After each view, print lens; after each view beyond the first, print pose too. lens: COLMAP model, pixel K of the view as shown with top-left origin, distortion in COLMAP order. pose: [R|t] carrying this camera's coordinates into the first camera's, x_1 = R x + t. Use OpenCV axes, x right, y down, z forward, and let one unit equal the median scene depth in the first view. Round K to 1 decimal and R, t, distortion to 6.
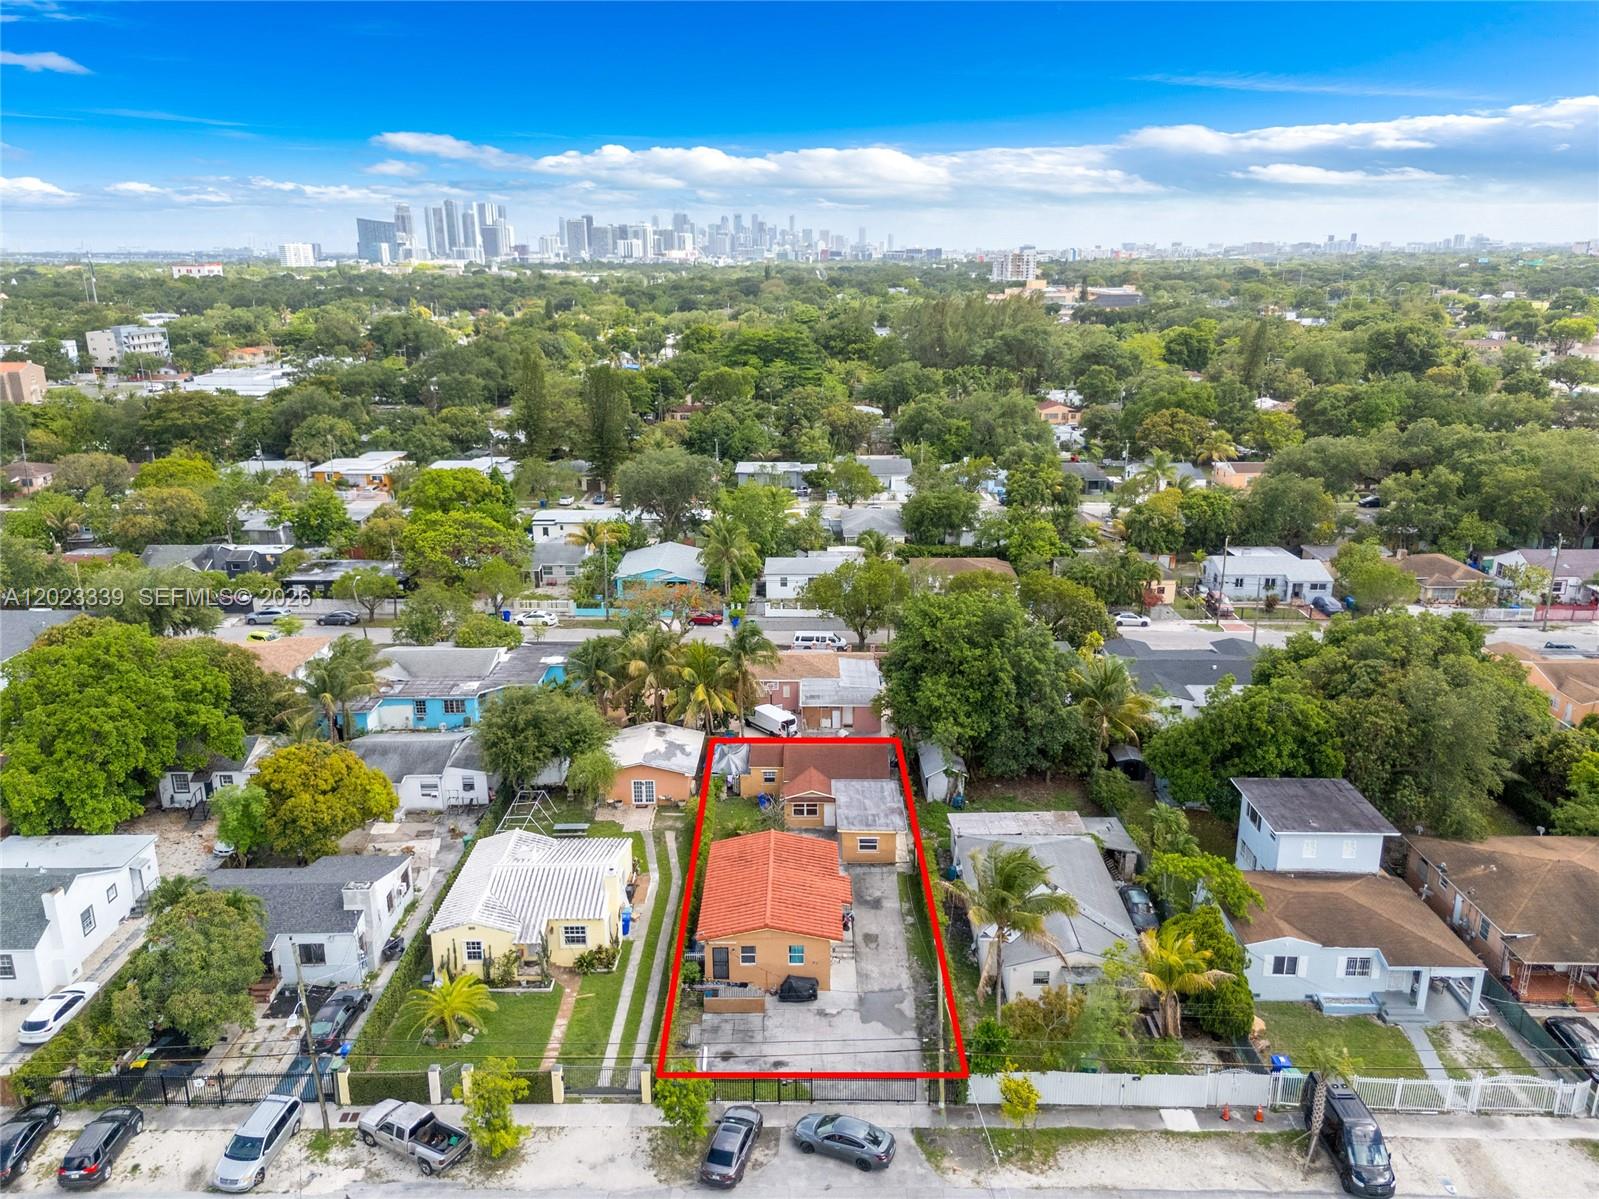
lens RADIAL K [[1165.5, 0, 793.1], [0, 1165.5, 595.0], [0, 0, 1]] dist [0.121473, -0.142852]
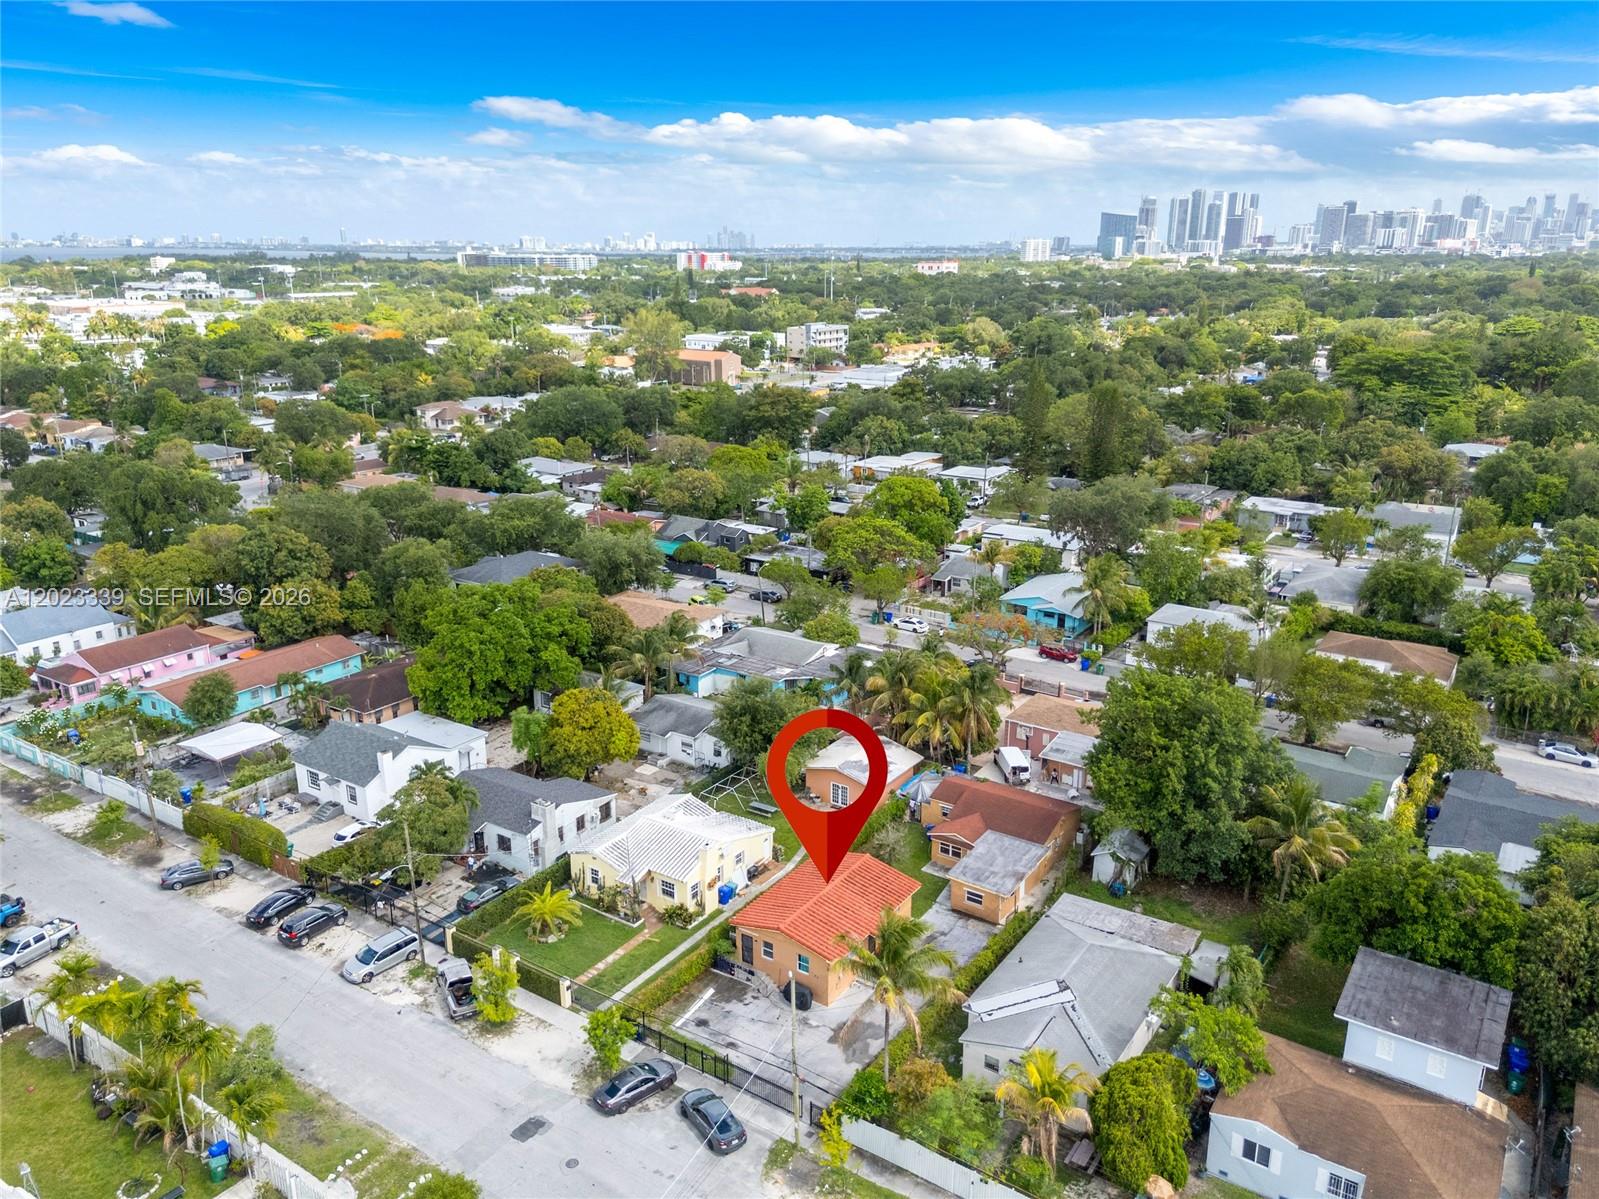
lens RADIAL K [[1165.5, 0, 793.1], [0, 1165.5, 595.0], [0, 0, 1]] dist [0.121473, -0.142852]
pose [[0.834804, 0.160497, -0.526633, 0.392570], [-0.157338, 0.986219, 0.051151, -0.069115], [0.527585, 0.040158, 0.848552, 0.030167]]
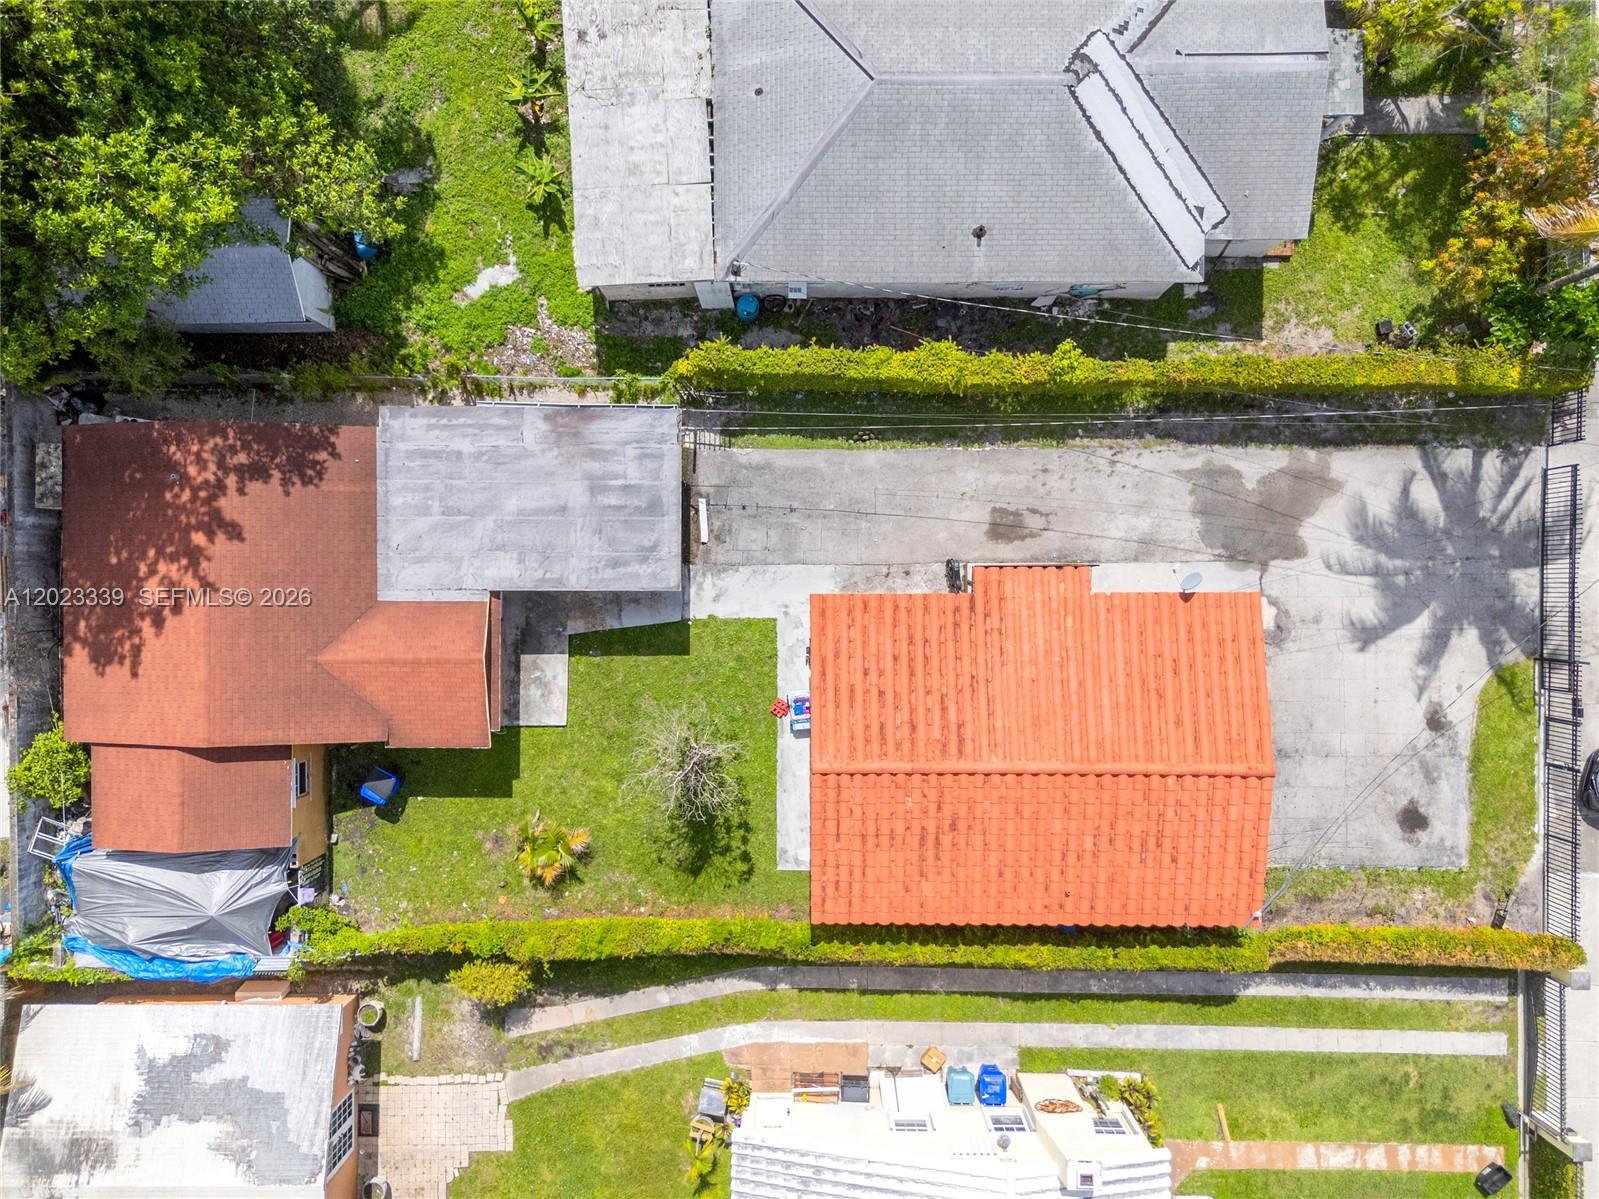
lens RADIAL K [[1165.5, 0, 793.1], [0, 1165.5, 595.0], [0, 0, 1]] dist [0.121473, -0.142852]
pose [[-0.008512, -0.999963, -0.001448, 0.031820], [0.278000, -0.003758, 0.960574, -0.133788], [-0.960543, 0.007773, 0.278022, 0.777916]]
